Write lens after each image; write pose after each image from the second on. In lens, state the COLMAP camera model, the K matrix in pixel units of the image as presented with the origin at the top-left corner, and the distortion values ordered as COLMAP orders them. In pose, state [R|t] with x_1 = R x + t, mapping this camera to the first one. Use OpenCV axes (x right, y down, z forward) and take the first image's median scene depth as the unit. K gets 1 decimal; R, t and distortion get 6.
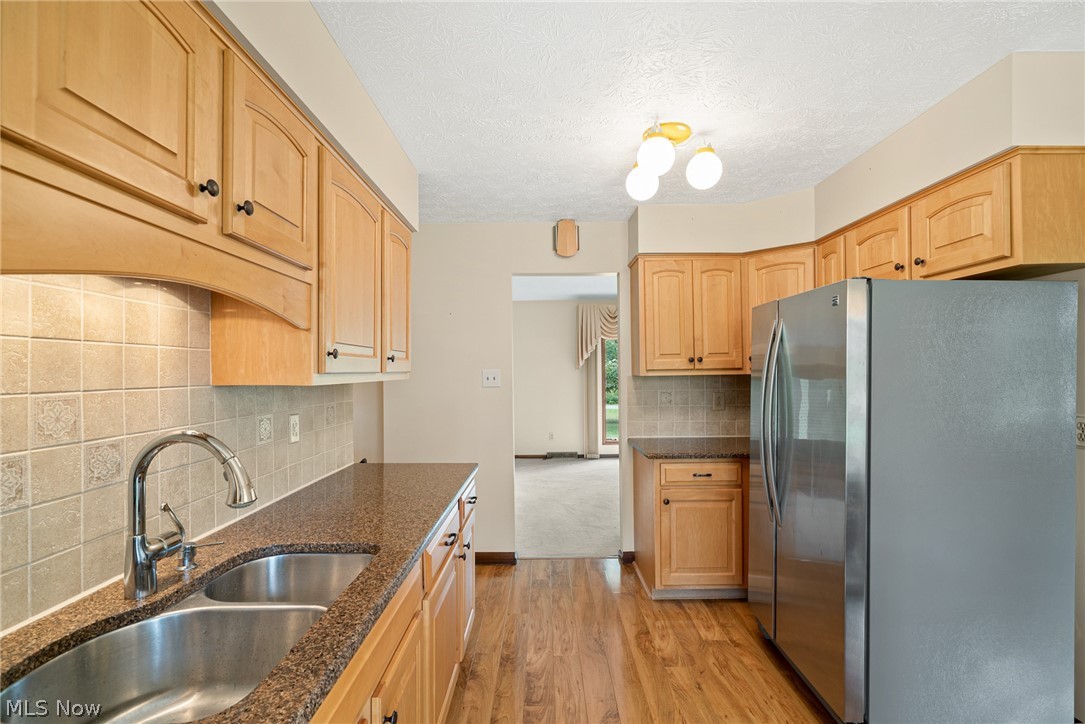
lens RADIAL K [[503.1, 0, 543.4], [0, 503.1, 364.8], [0, 0, 1]] dist [-0.000090, -0.000076]
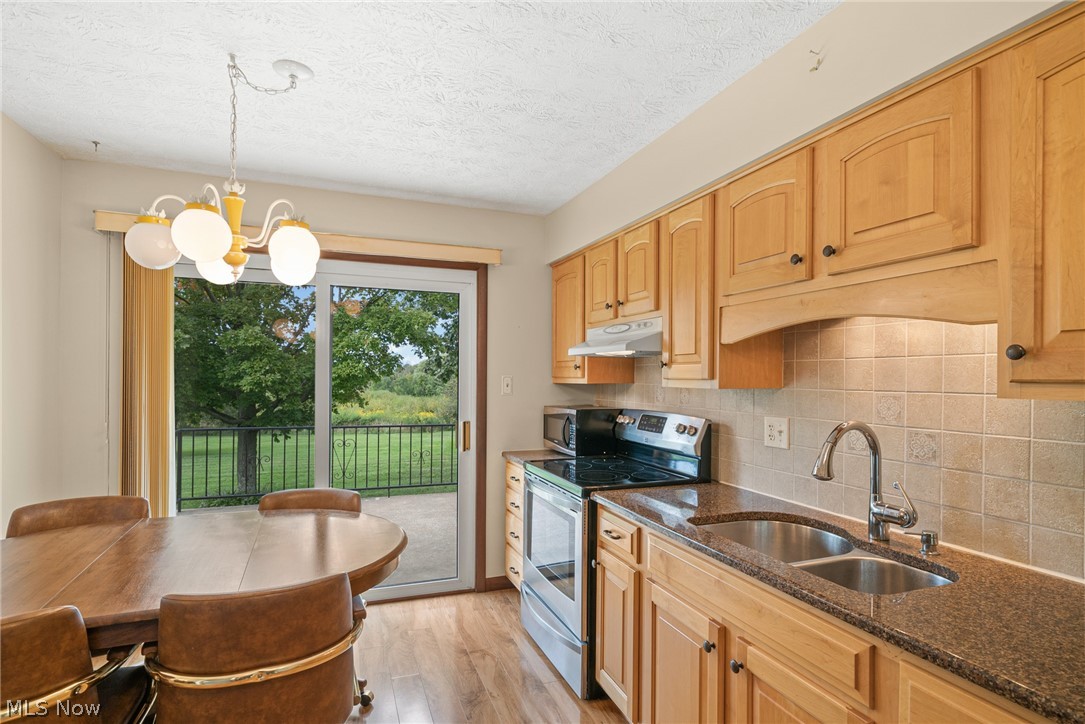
lens RADIAL K [[538.0, 0, 542.3], [0, 538.0, 371.7], [0, 0, 1]] dist [0.000301, 0.000051]
pose [[-0.933613, -0.001114, -0.358281, 0.577496], [0.005870, 0.999813, -0.018407, 0.017330], [0.358235, -0.019288, -0.933432, 1.987372]]
